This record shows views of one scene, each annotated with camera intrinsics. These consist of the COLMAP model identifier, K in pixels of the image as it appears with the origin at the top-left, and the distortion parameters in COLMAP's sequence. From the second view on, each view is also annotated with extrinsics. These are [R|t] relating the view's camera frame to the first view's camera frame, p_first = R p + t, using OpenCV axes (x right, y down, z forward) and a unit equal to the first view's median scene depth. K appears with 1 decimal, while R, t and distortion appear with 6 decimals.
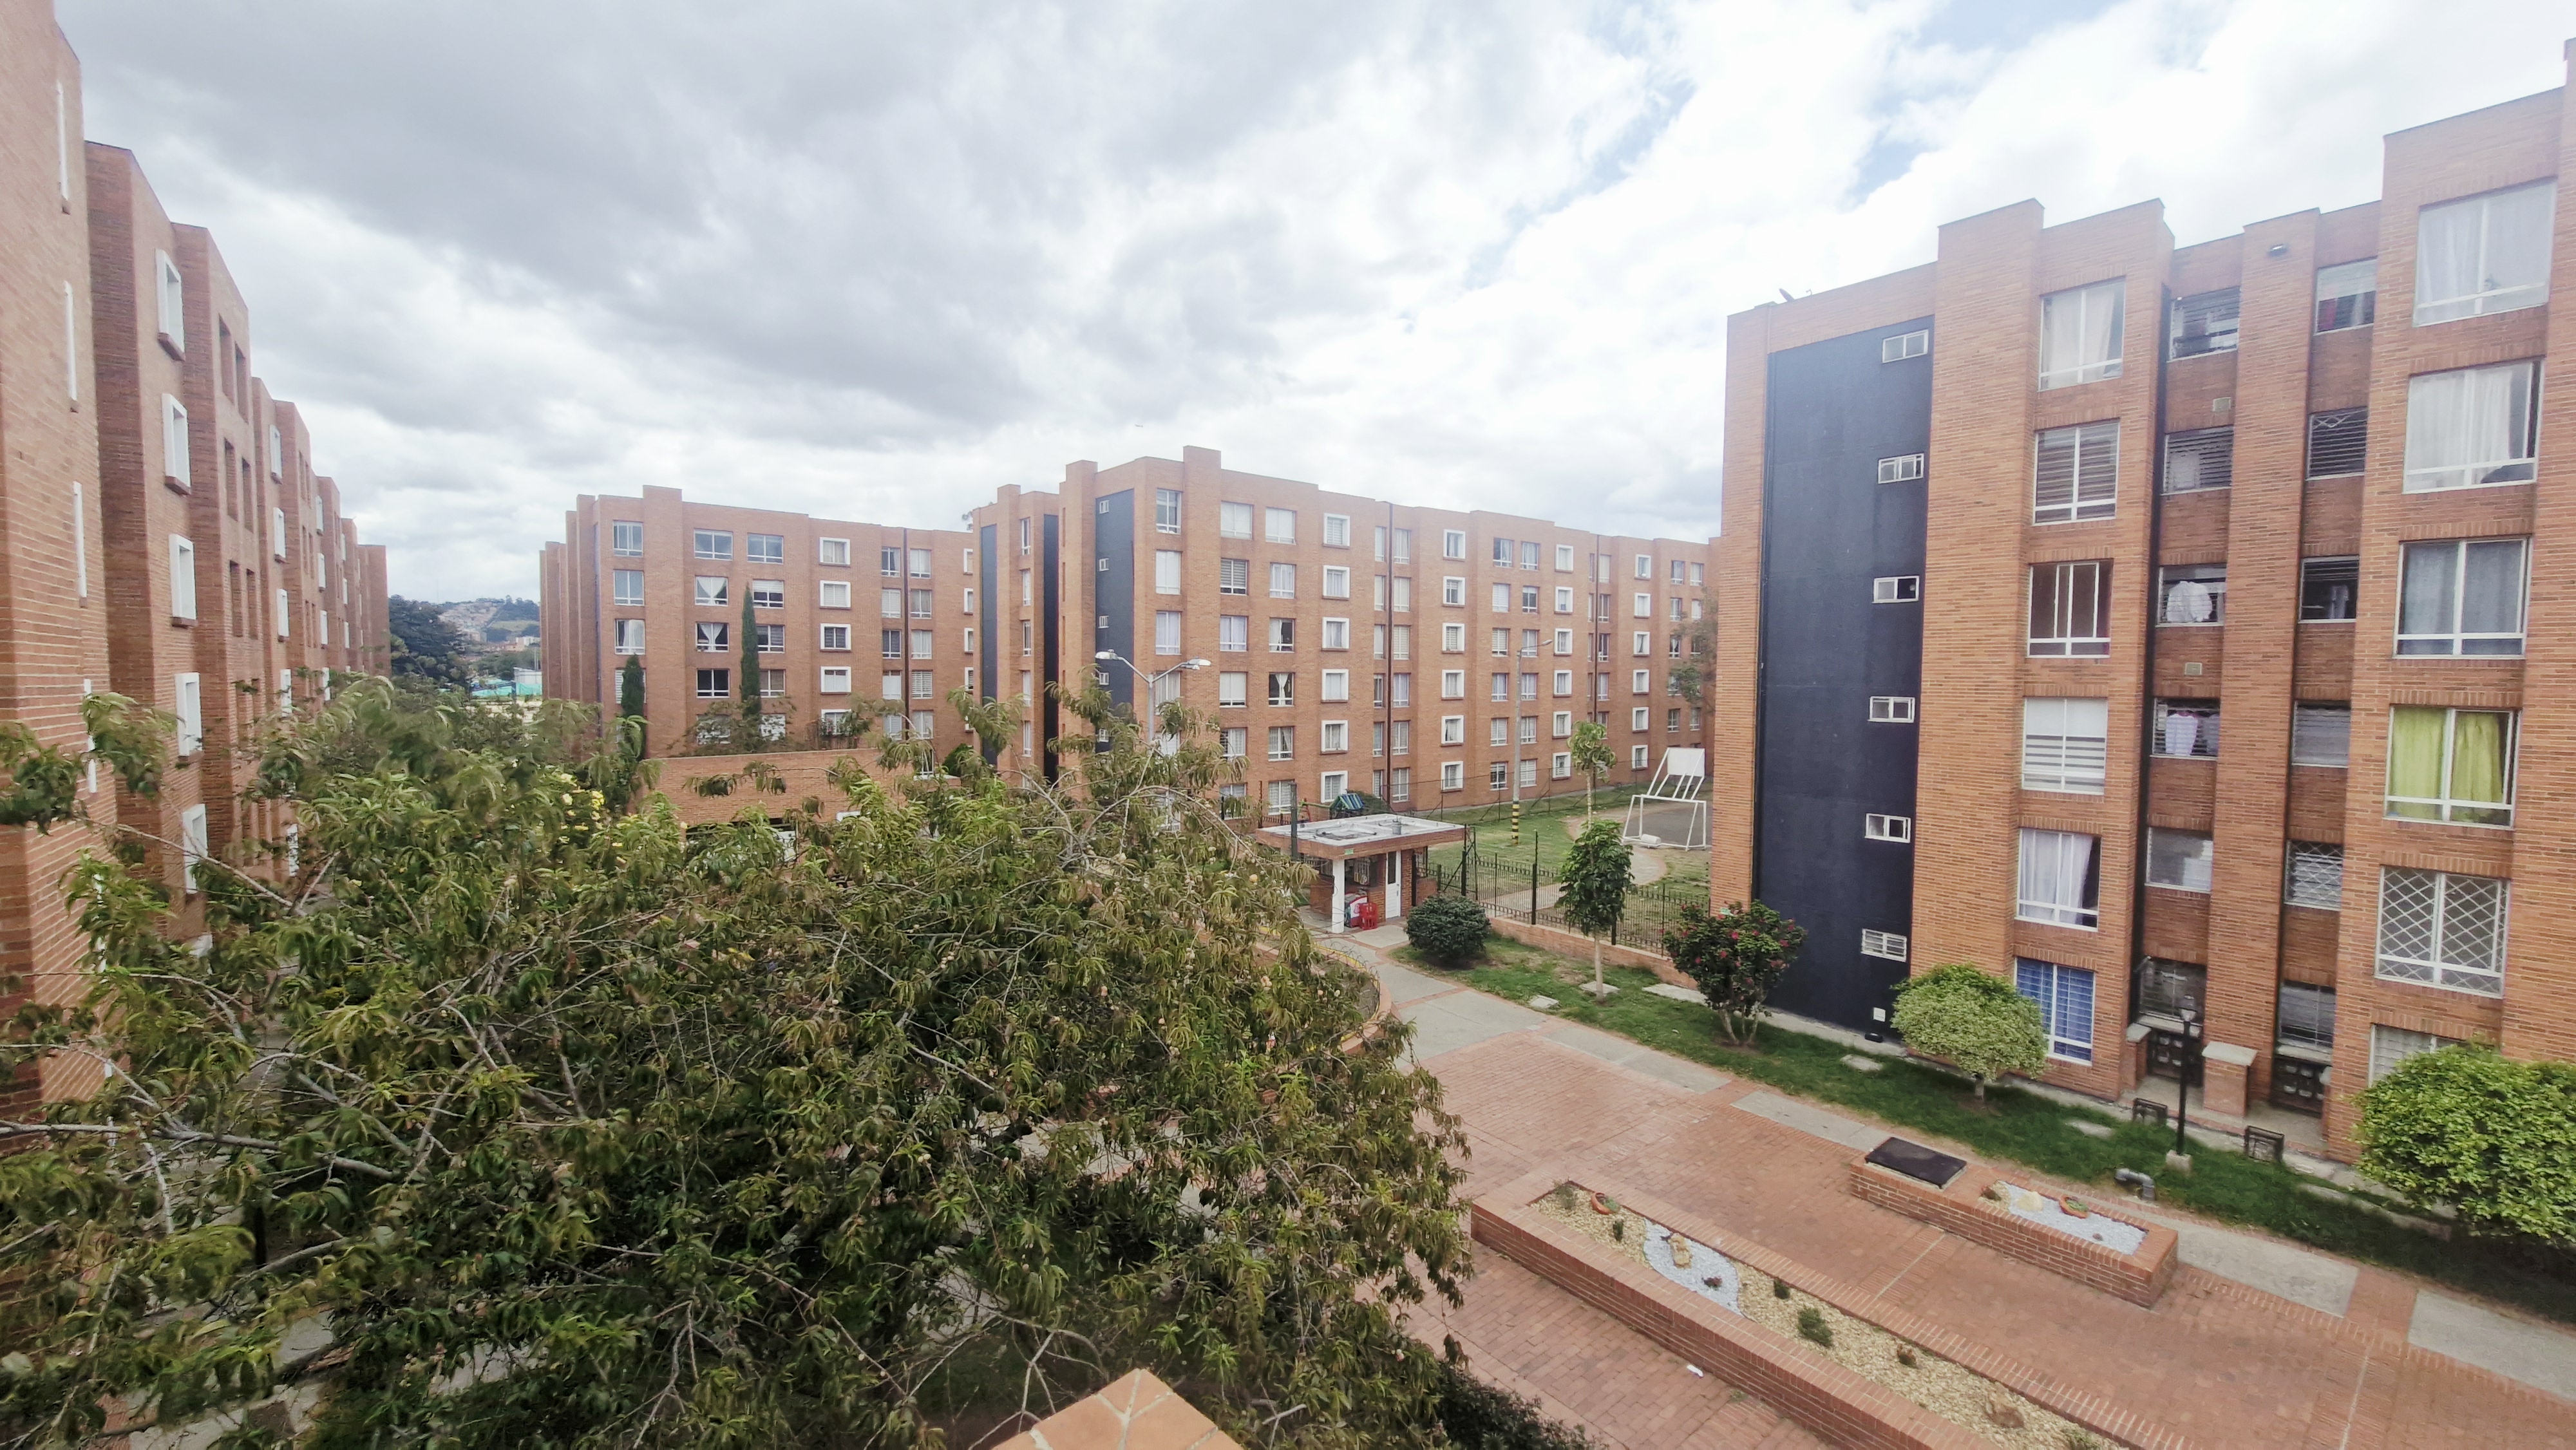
lens RADIAL K [[1014.6, 0, 1272.4], [0, 1014.6, 716.6], [0, 0, 1]] dist [-0.008315, -0.000384]
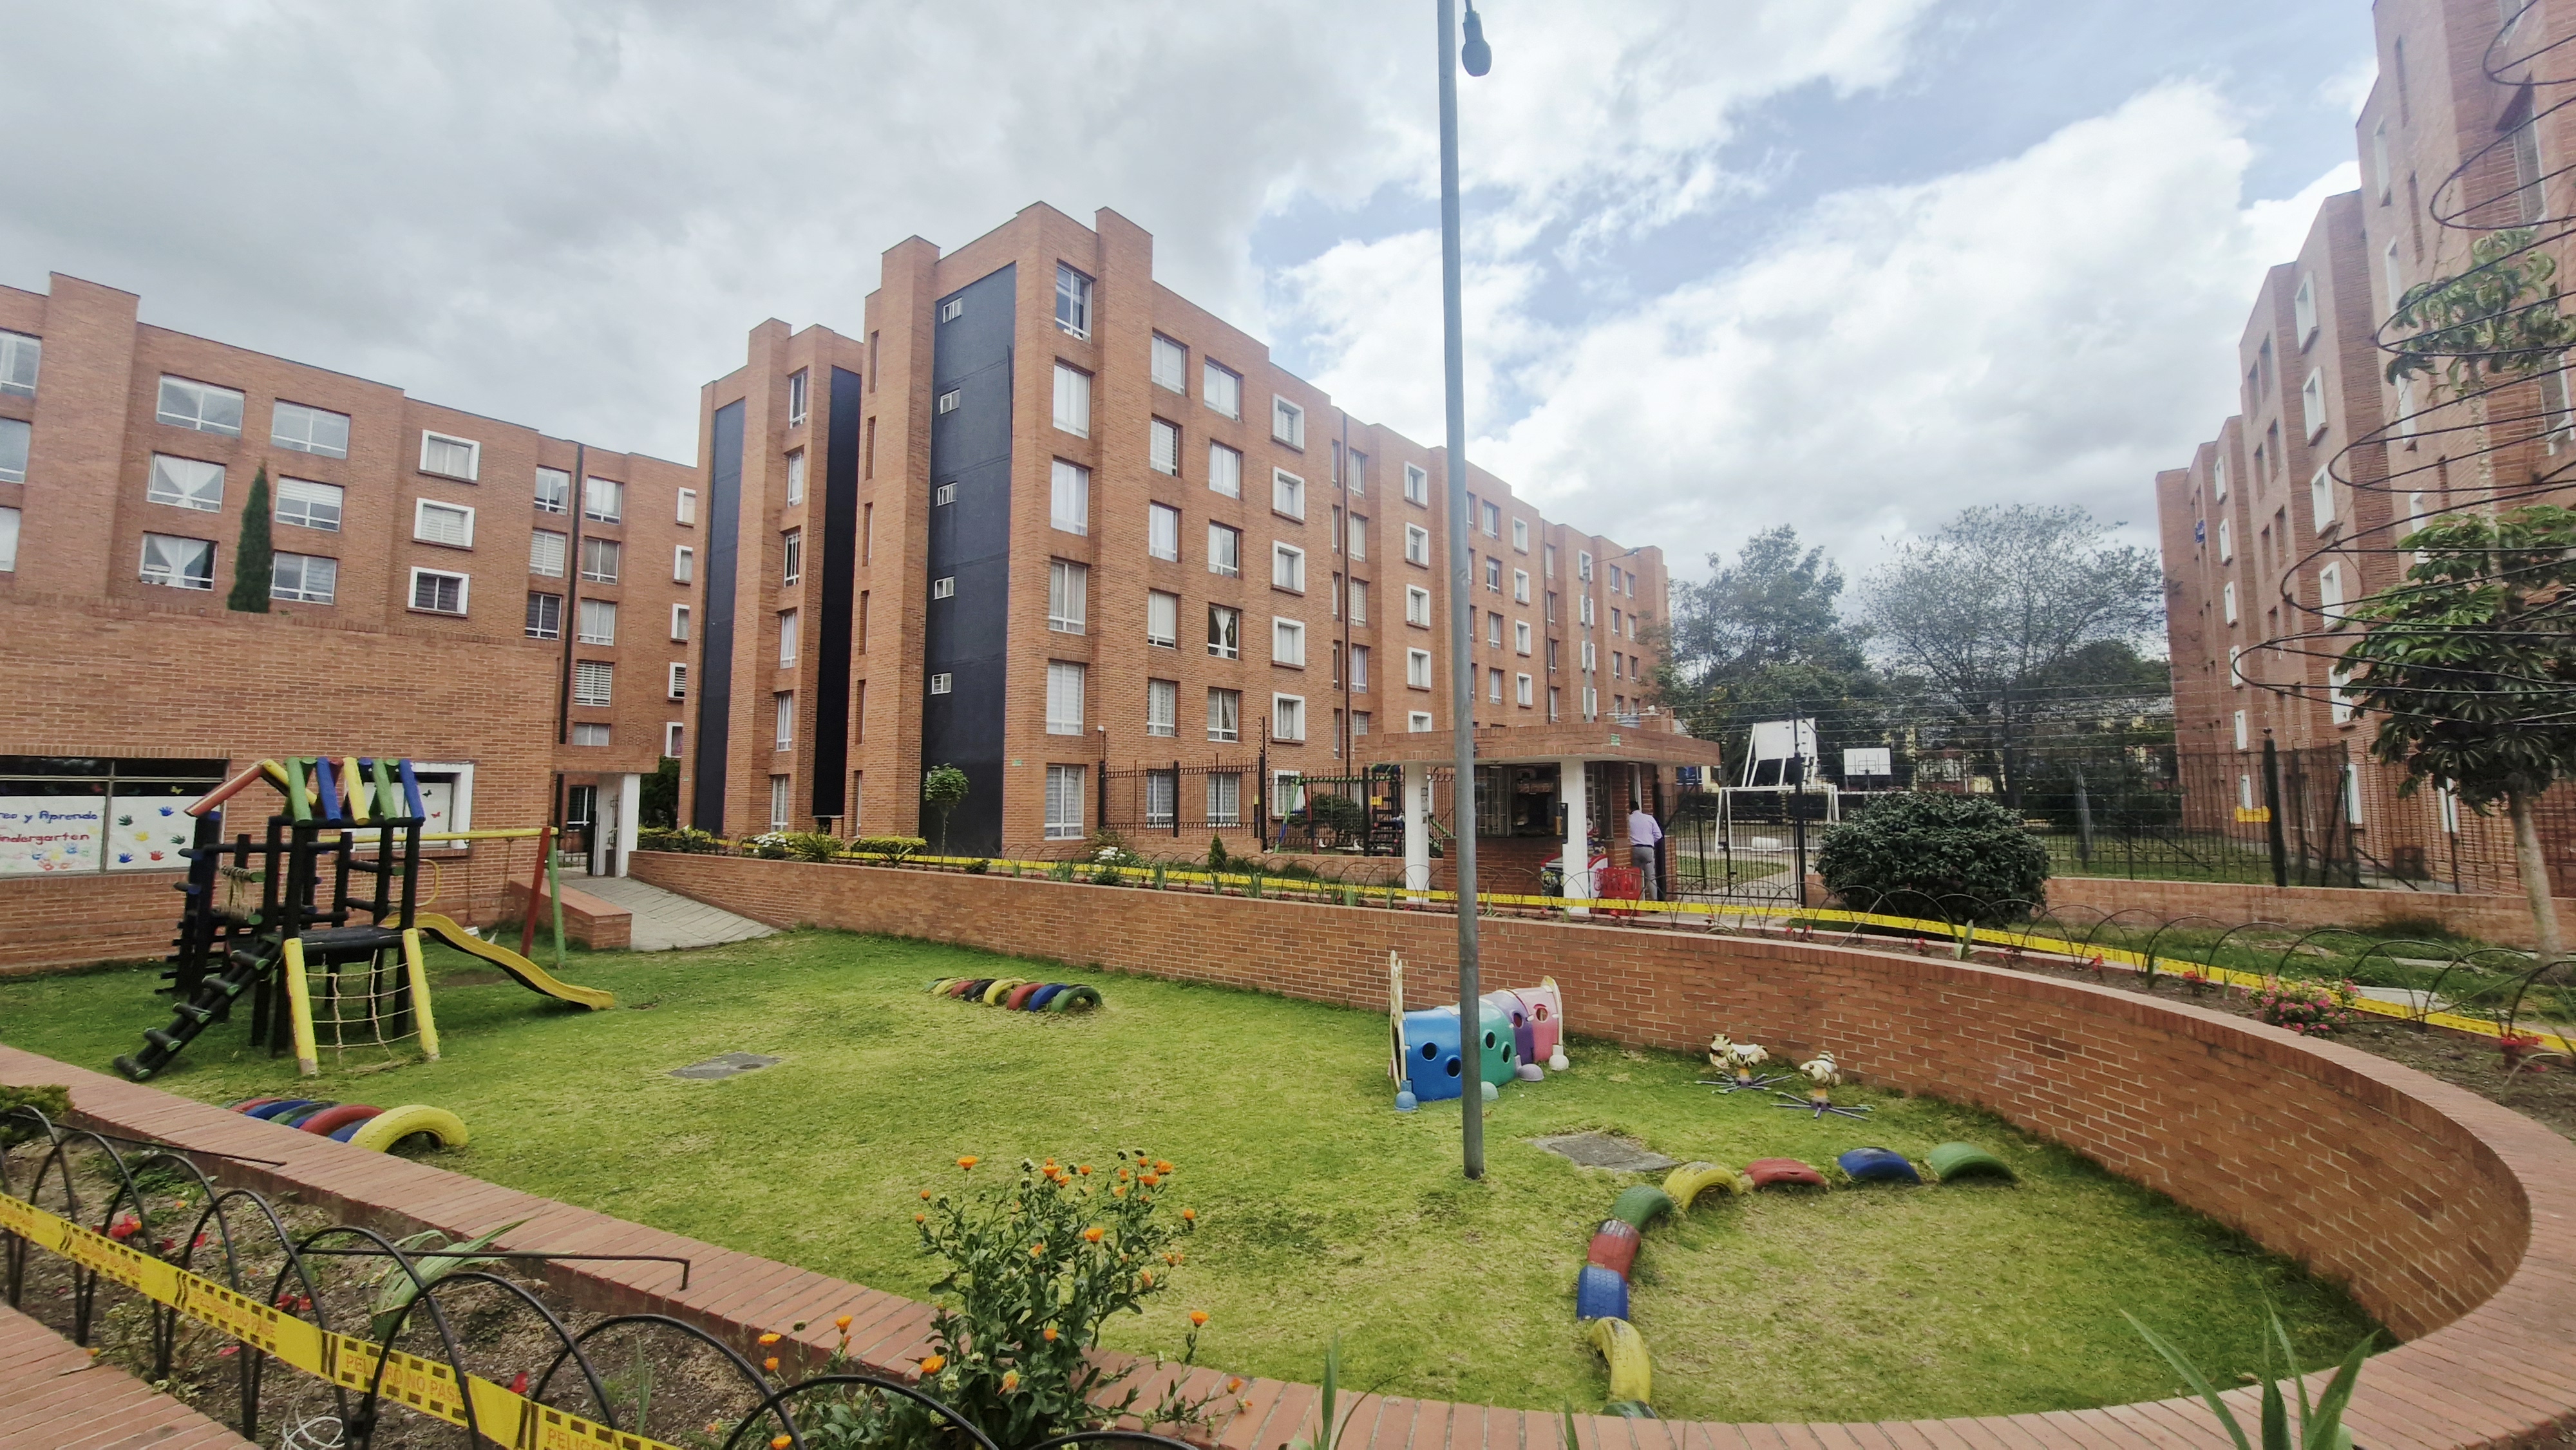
lens RADIAL K [[1014.6, 0, 1288.2], [0, 1014.6, 720.6], [0, 0, 1]] dist [-0.008315, -0.000384]
pose [[0.965466, 0.015220, 0.260083, -0.110110], [0.021124, 0.990432, -0.136375, 0.108890], [-0.259670, 0.137159, 0.955907, 0.349463]]
